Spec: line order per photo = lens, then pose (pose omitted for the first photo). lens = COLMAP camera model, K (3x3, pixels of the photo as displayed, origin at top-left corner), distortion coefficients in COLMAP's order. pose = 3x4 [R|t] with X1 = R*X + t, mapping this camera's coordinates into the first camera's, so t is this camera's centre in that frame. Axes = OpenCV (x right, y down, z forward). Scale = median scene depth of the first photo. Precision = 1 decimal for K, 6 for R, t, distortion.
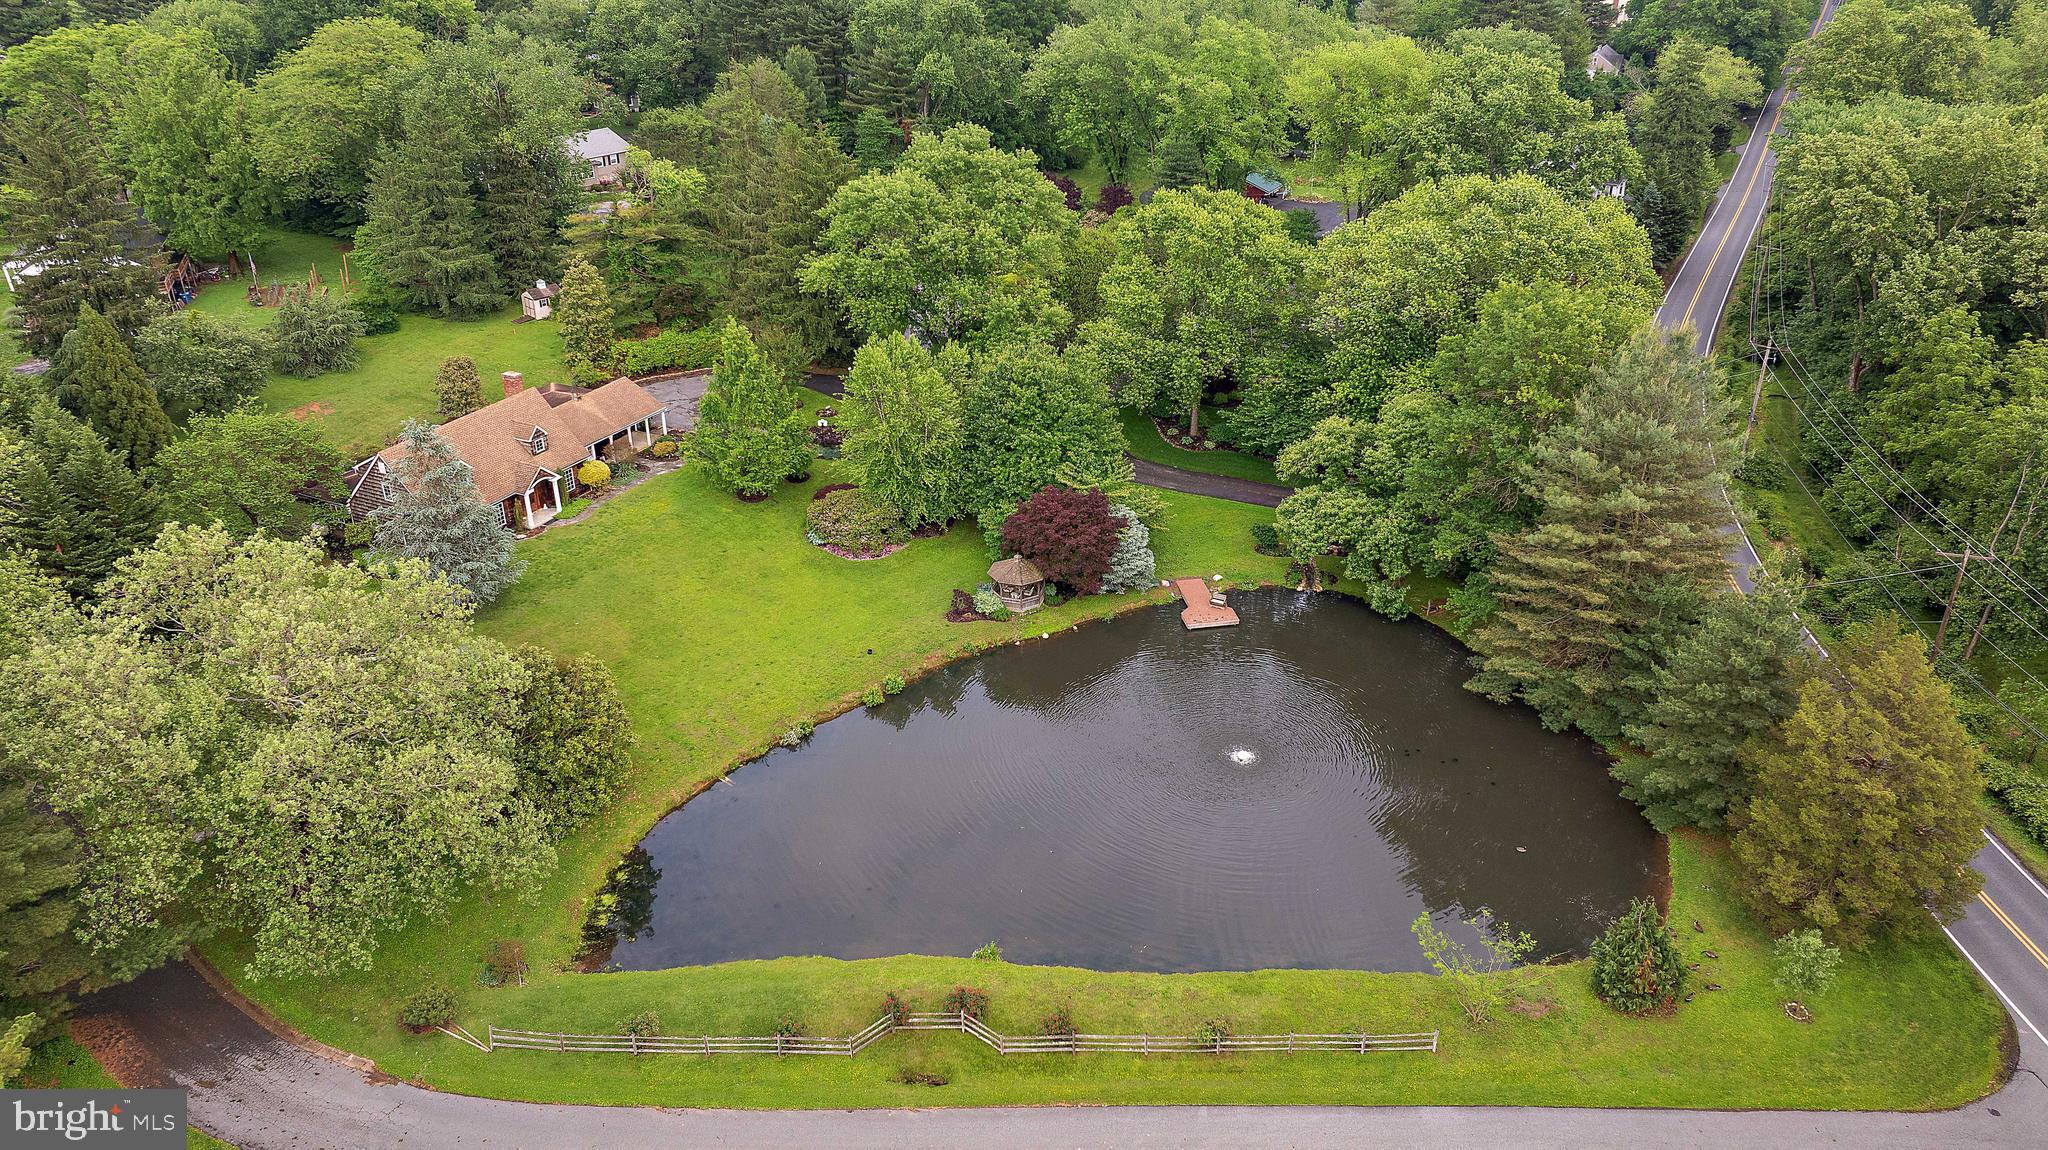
lens RADIAL K [[1433.6, 0, 1030.0], [0, 1433.6, 560.8], [0, 0, 1]] dist [-0.016449, 0.002106]
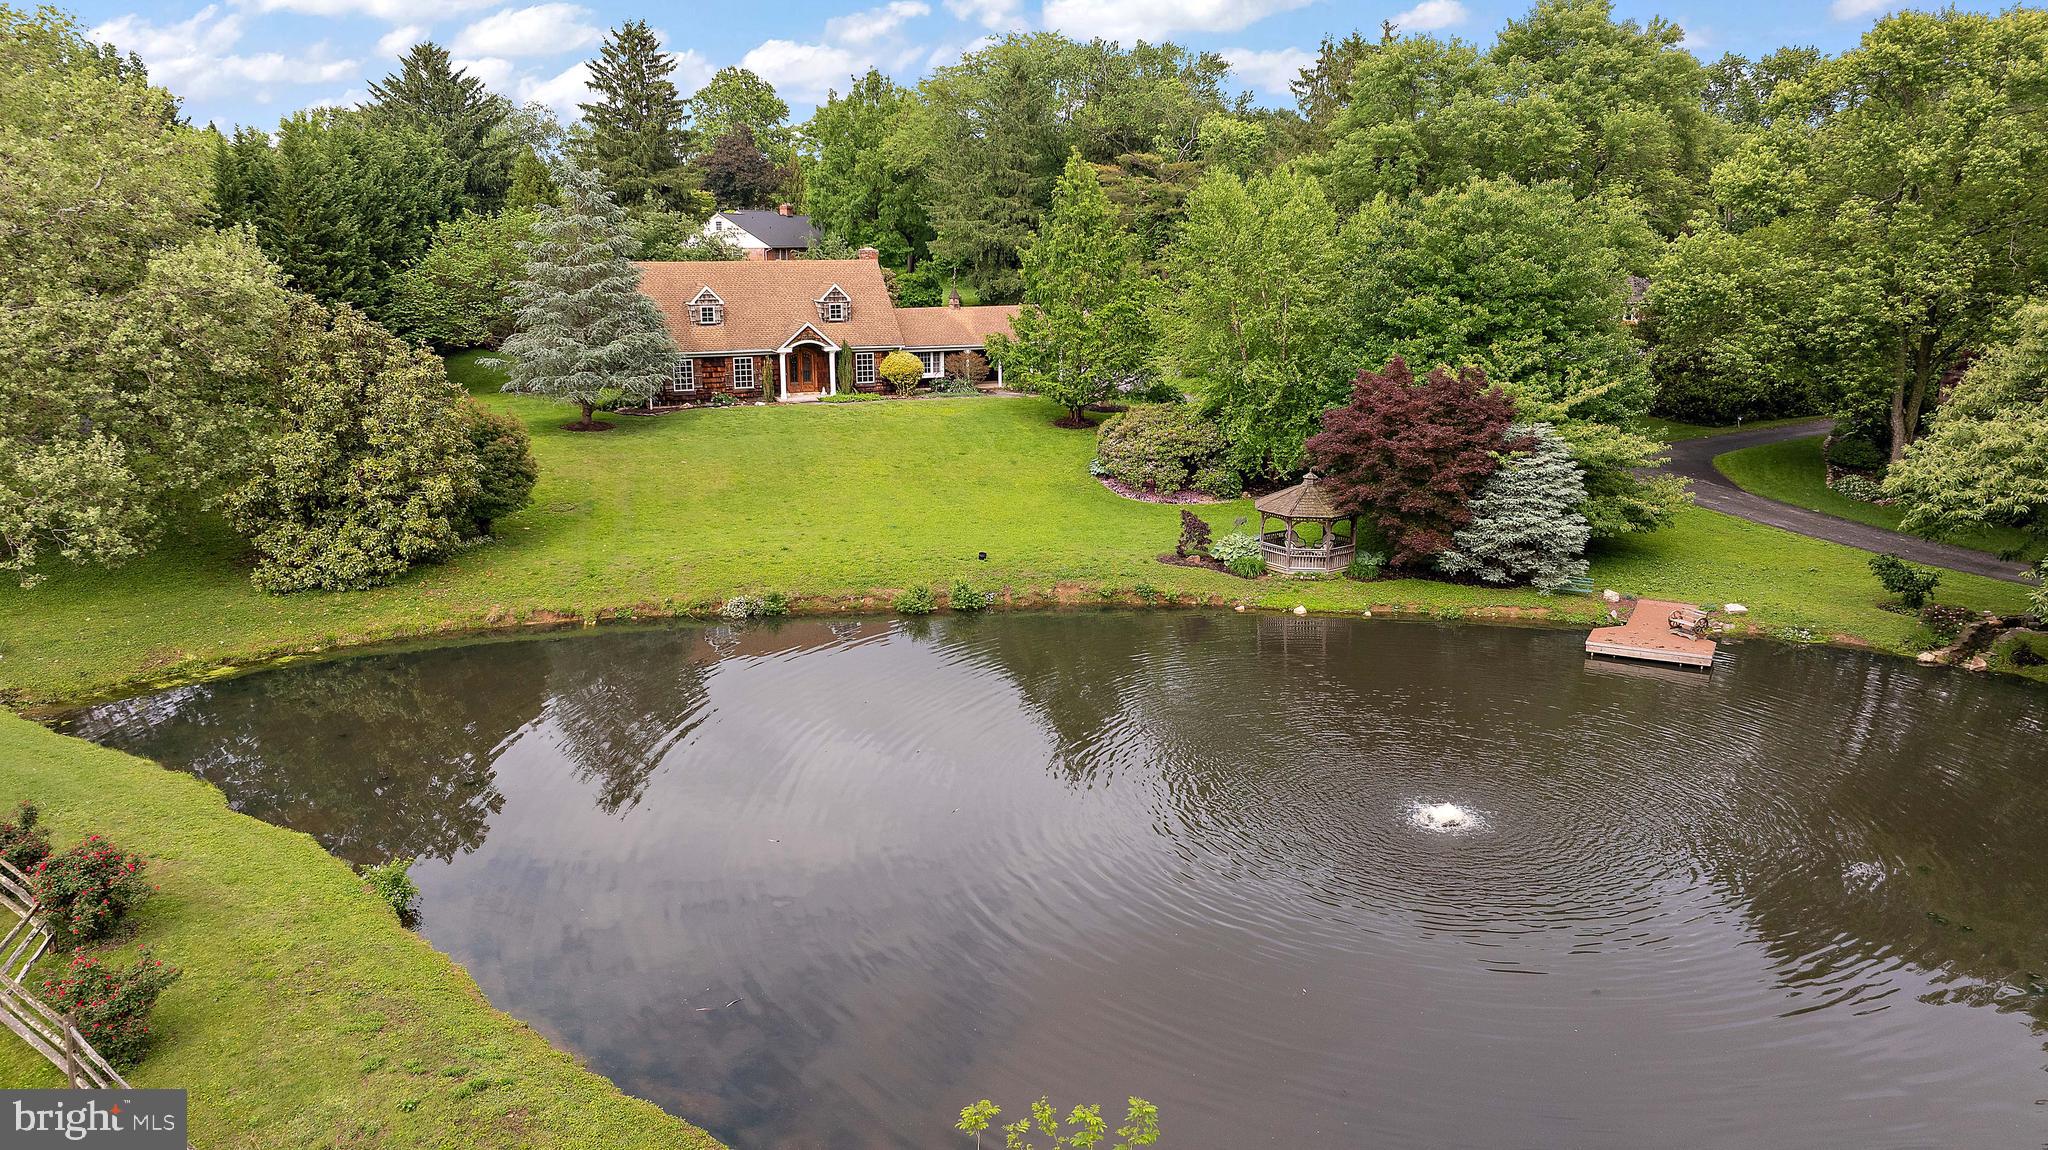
lens RADIAL K [[1433.6, 0, 1030.0], [0, 1433.6, 560.8], [0, 0, 1]] dist [-0.016449, 0.002106]
pose [[0.779746, 0.143815, -0.609355, 0.230171], [-0.284423, 0.948404, -0.140119, 0.125864], [0.557764, 0.282572, 0.780418, 0.495630]]
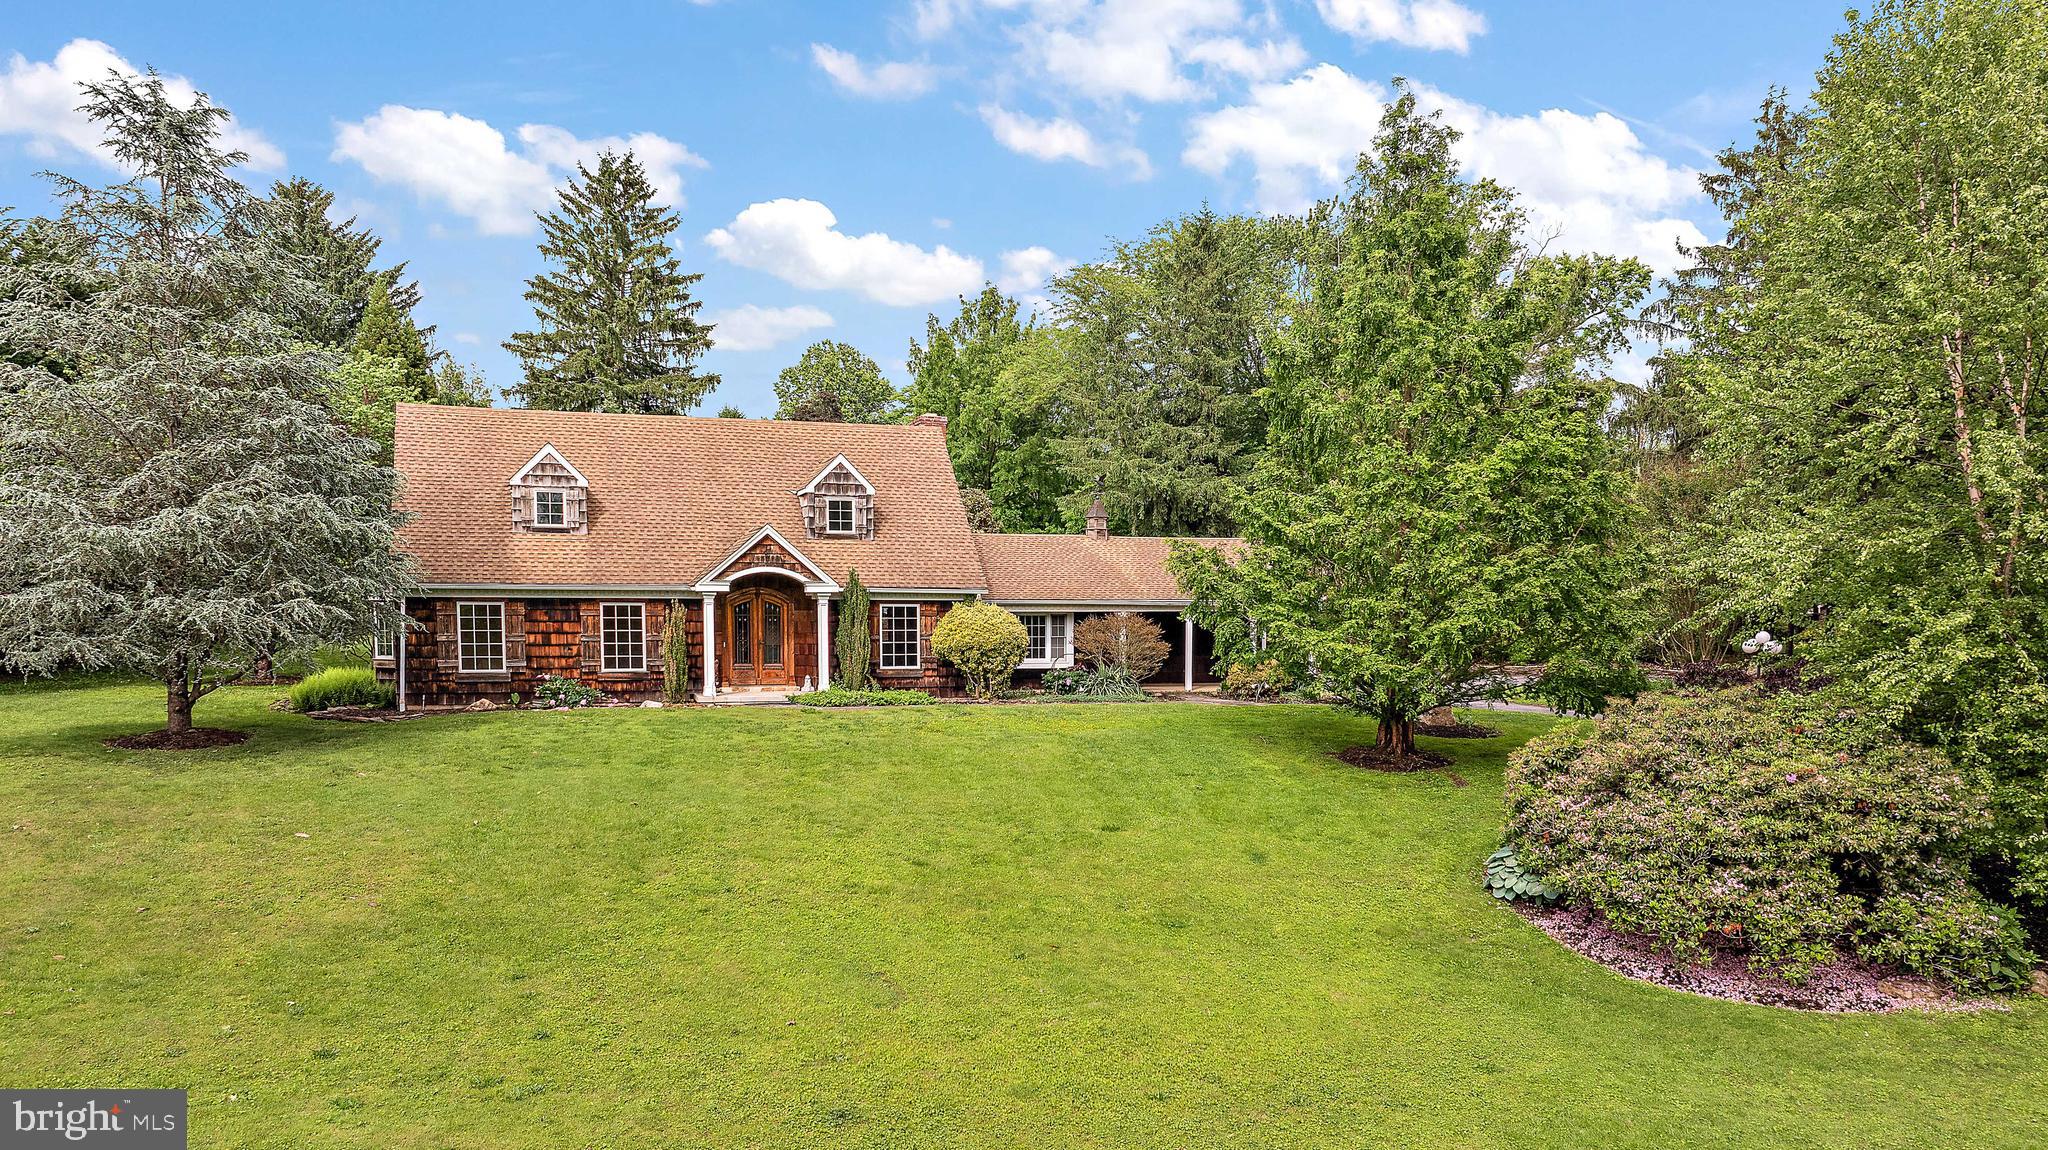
lens RADIAL K [[1490.1, 0, 1027.7], [0, 1490.1, 749.5], [0, 0, 1]] dist [-0.012571, -0.000131]
pose [[0.714163, 0.077056, -0.695725, -0.046590], [-0.321280, 0.919128, -0.227996, 0.042933], [0.621892, 0.386349, 0.681164, 0.802085]]
